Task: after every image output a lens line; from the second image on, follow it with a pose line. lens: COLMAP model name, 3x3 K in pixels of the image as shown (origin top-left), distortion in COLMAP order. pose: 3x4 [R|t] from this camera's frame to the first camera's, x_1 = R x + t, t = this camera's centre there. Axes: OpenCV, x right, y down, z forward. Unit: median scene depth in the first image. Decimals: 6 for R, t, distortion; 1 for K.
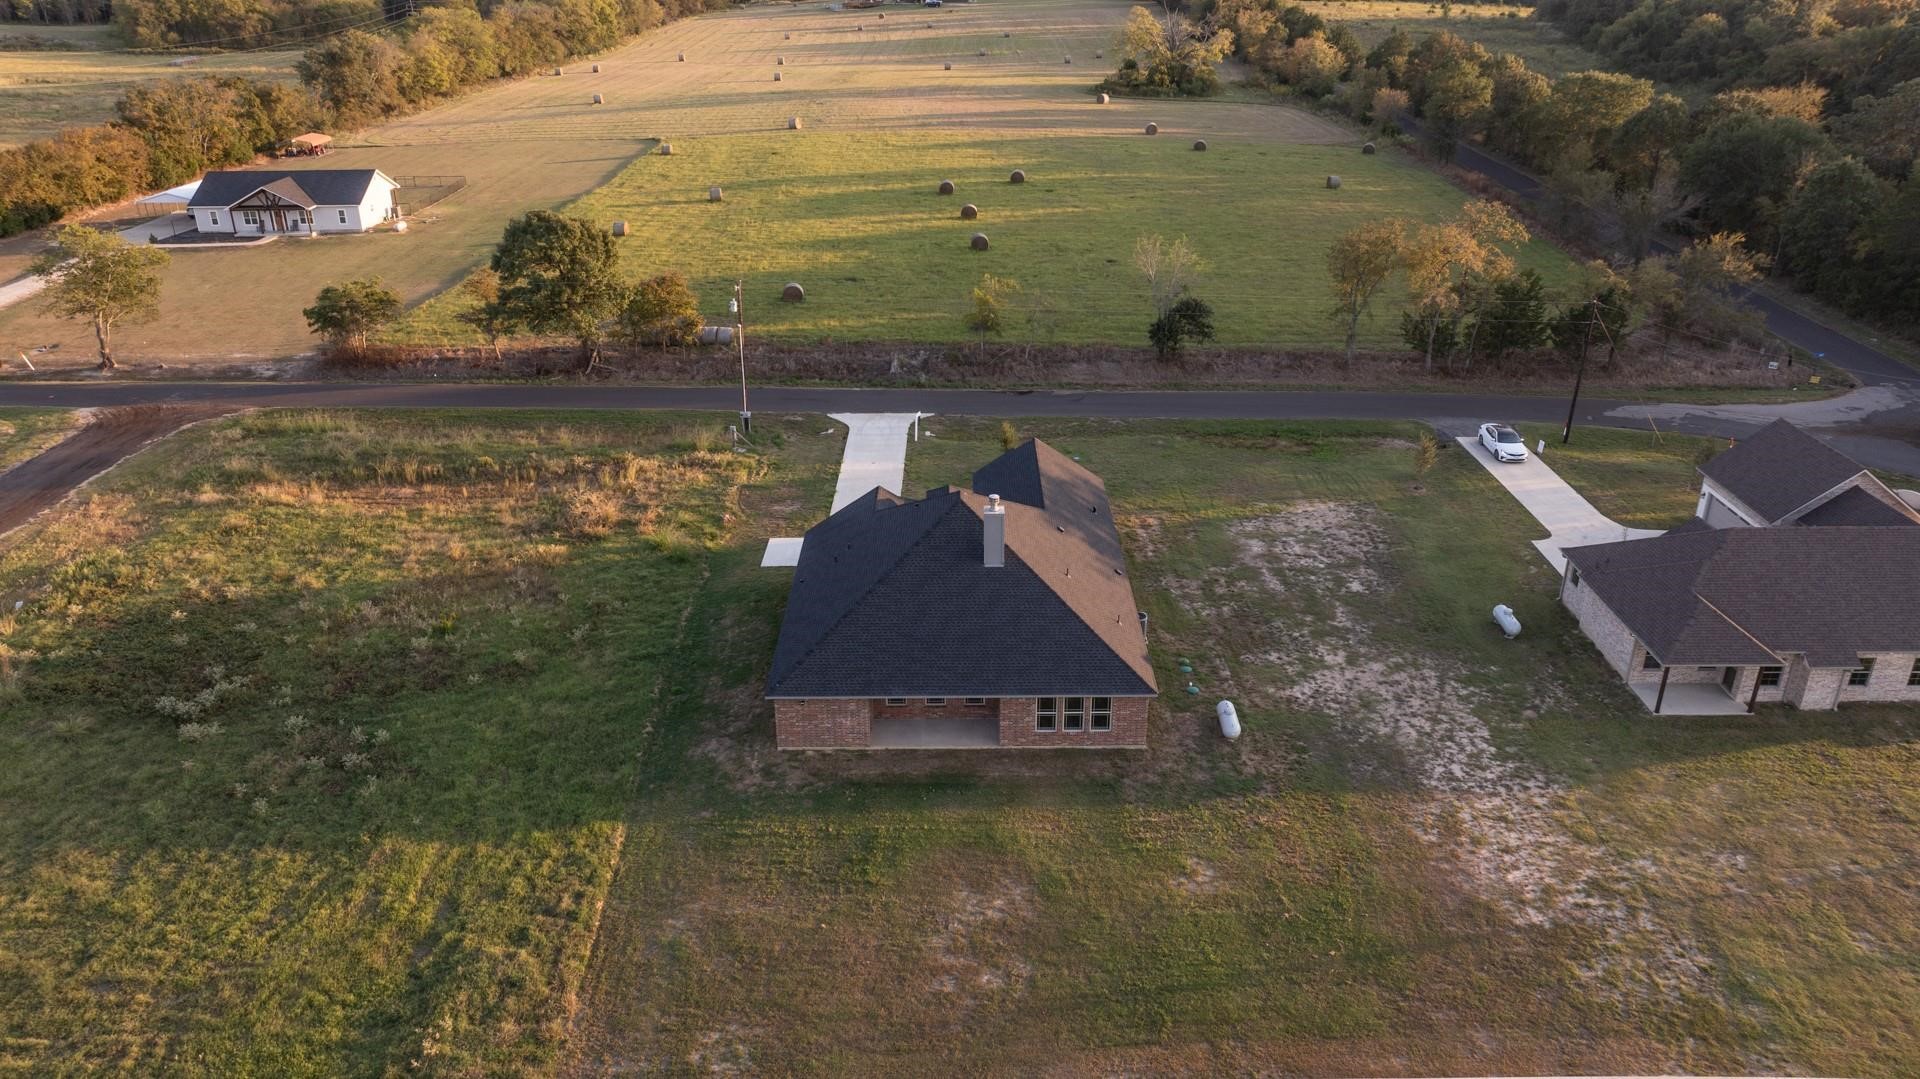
lens RADIAL K [[1347.2, 0, 955.9], [0, 1347.2, 534.8], [0, 0, 1]] dist [-0.031687, 0.025947]
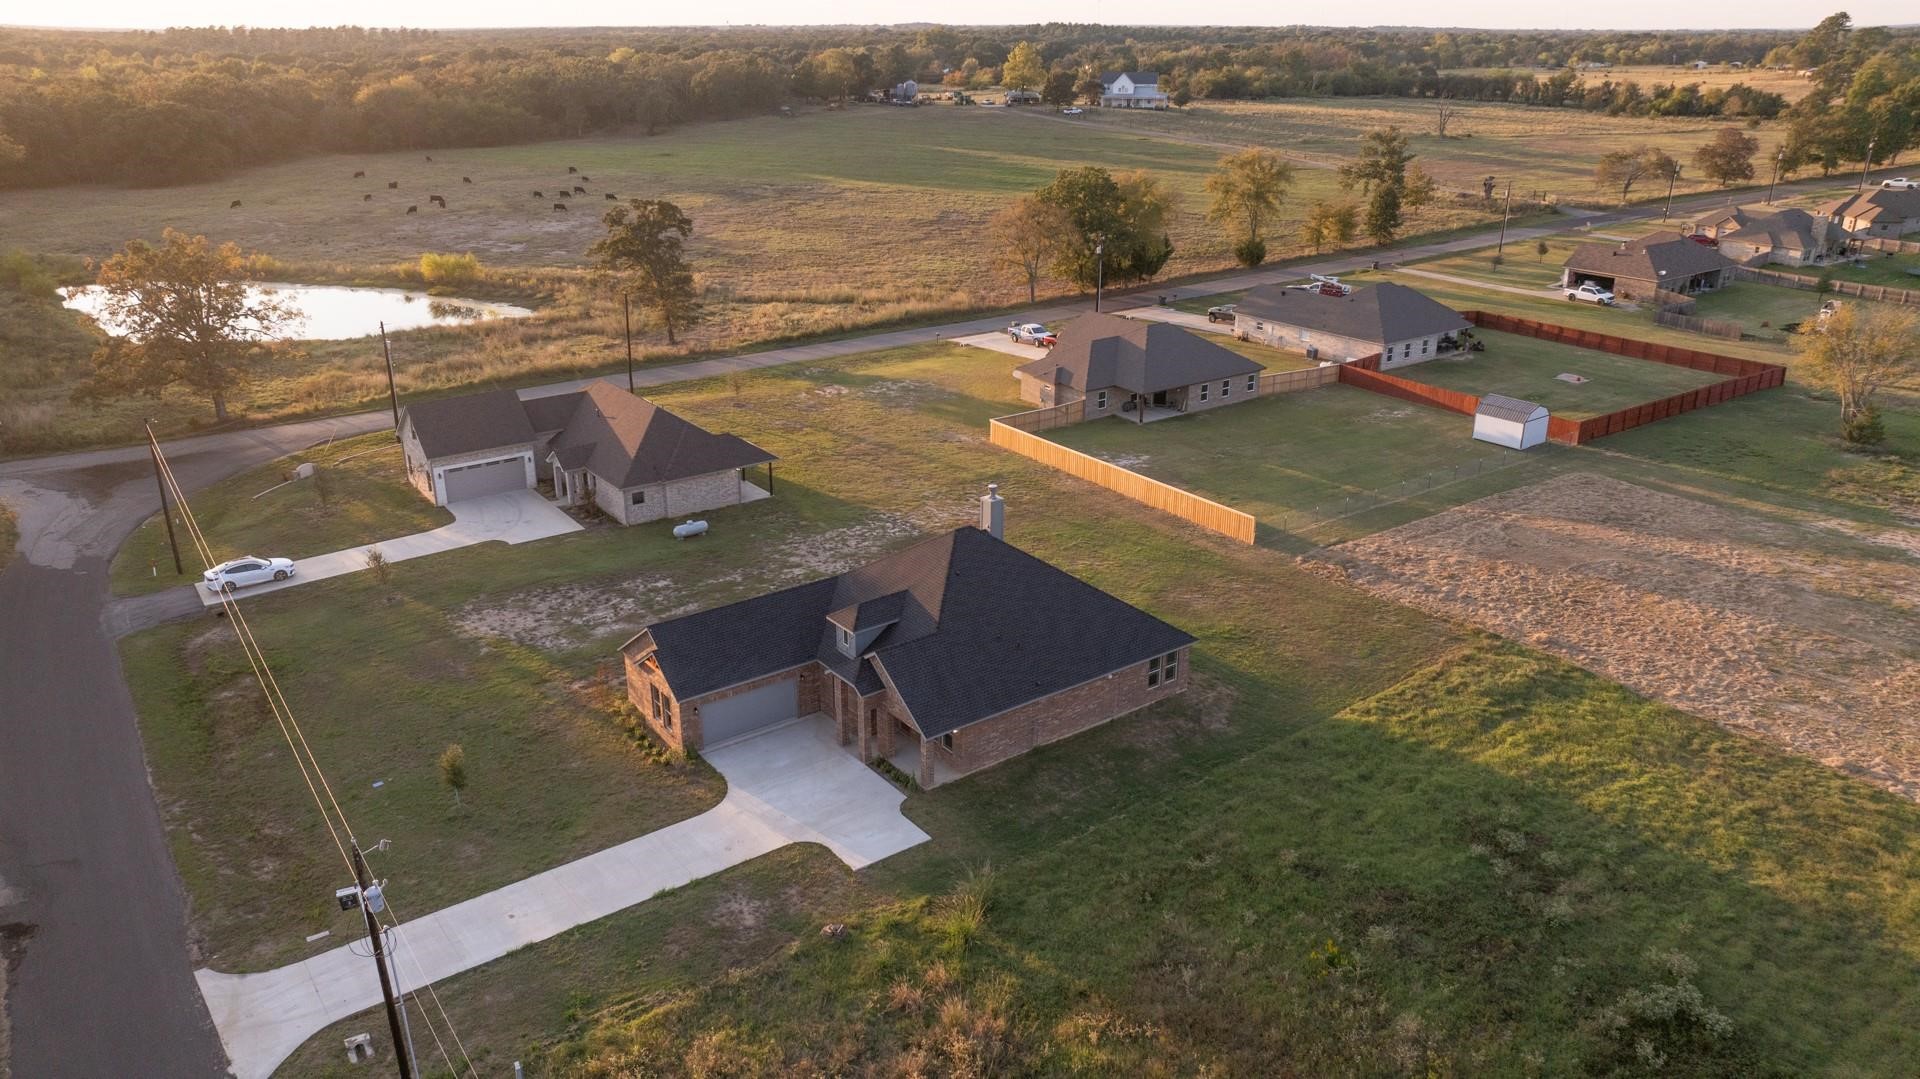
lens RADIAL K [[1347.2, 0, 955.9], [0, 1347.2, 534.8], [0, 0, 1]] dist [-0.031687, 0.025947]
pose [[-0.594675, -0.278632, 0.754139, -0.574557], [0.334522, 0.767211, 0.547249, -0.438846], [-0.731065, 0.577712, -0.363033, 0.993568]]
